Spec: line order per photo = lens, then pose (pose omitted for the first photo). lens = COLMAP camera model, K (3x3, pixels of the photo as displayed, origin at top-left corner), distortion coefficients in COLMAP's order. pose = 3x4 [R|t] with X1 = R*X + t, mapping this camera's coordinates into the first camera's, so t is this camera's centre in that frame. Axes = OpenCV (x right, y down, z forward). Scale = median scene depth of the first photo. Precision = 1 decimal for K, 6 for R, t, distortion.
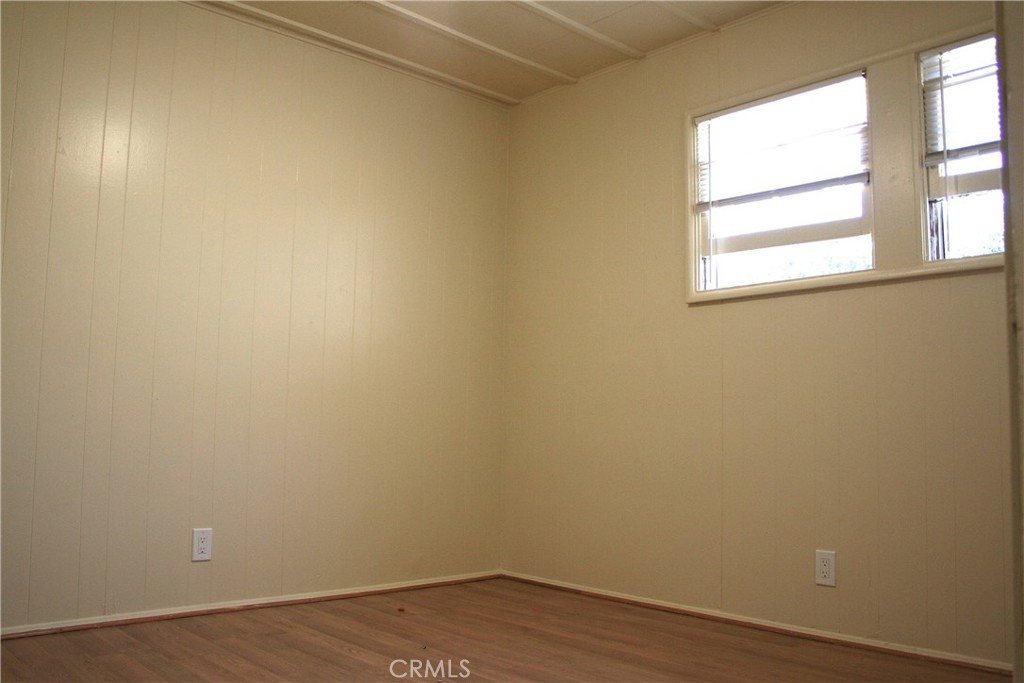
lens RADIAL K [[861.5, 0, 502.3], [0, 861.5, 341.1], [0, 0, 1]] dist [-0.153345, 0.128829]
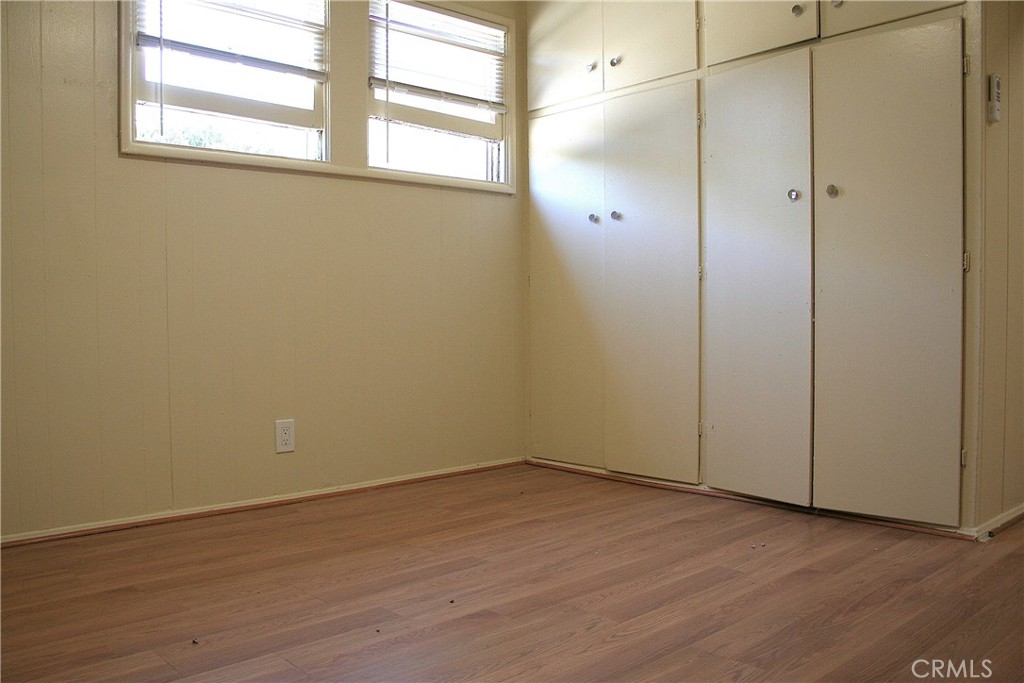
lens RADIAL K [[861.5, 0, 502.3], [0, 861.5, 341.1], [0, 0, 1]] dist [-0.153345, 0.128829]
pose [[-0.004970, -0.048034, 0.998833, -0.657455], [-0.090364, 0.994781, 0.047390, 0.071552], [-0.995896, -0.090023, -0.009284, 0.711767]]
